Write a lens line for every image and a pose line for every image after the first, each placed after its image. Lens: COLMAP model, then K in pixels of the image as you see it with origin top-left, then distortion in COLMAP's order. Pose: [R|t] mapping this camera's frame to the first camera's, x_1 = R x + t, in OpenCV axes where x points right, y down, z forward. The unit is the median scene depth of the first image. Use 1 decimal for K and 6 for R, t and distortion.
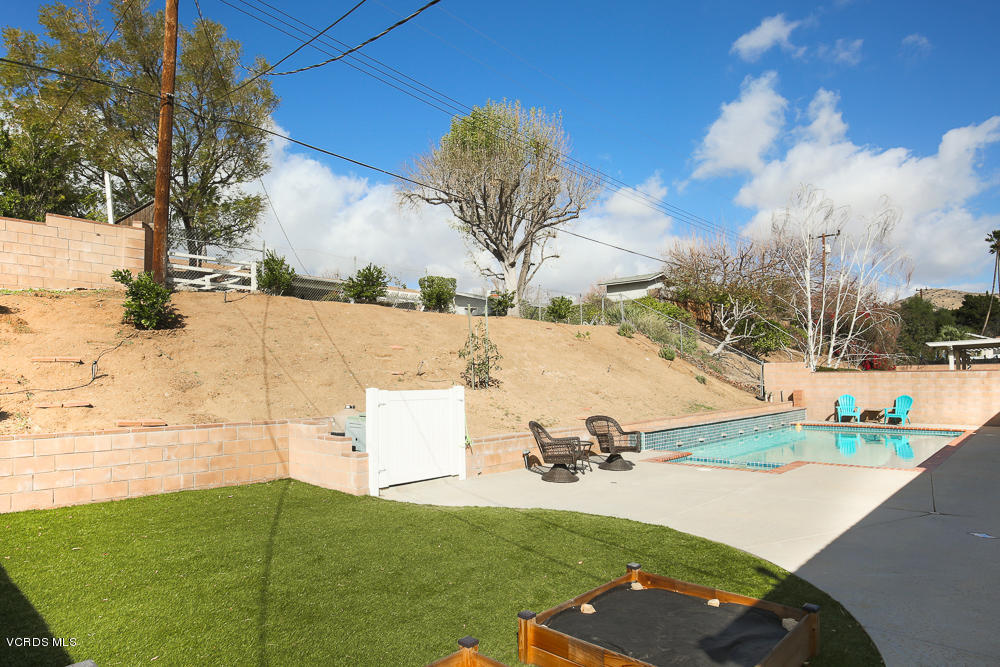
lens RADIAL K [[606.1, 0, 497.9], [0, 606.1, 371.5], [0, 0, 1]] dist [0.004360, 0.000654]
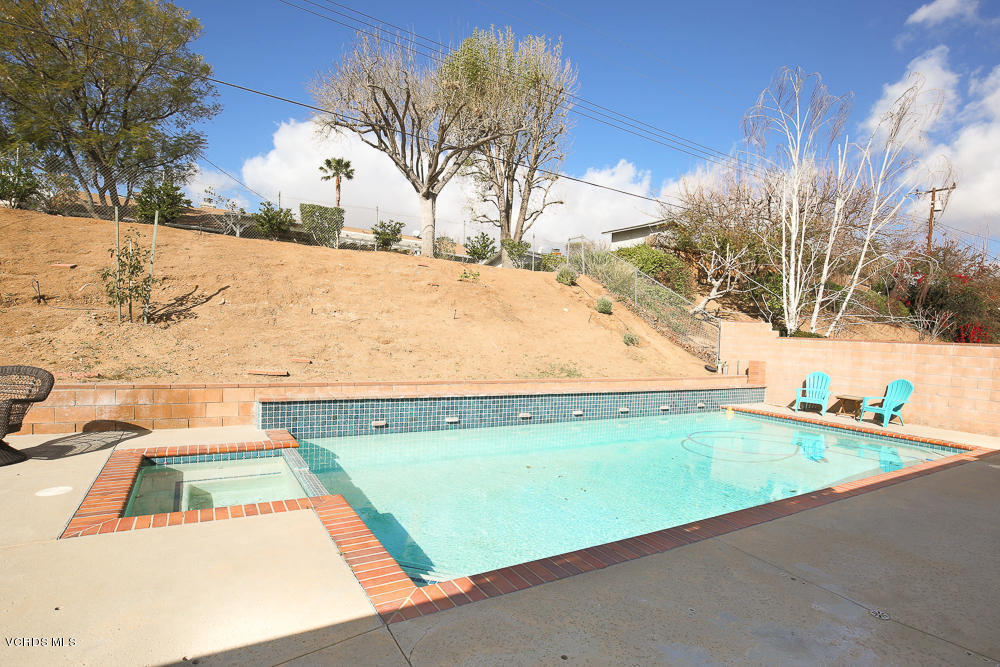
lens RADIAL K [[507.1, 0, 511.4], [0, 507.1, 342.6], [0, 0, 1]] dist [-0.025459, 0.002213]
pose [[0.961332, 0.060013, -0.268774, 0.370093], [-0.053281, 0.998058, 0.032279, 0.005099], [0.270190, -0.016710, 0.962662, 0.347899]]
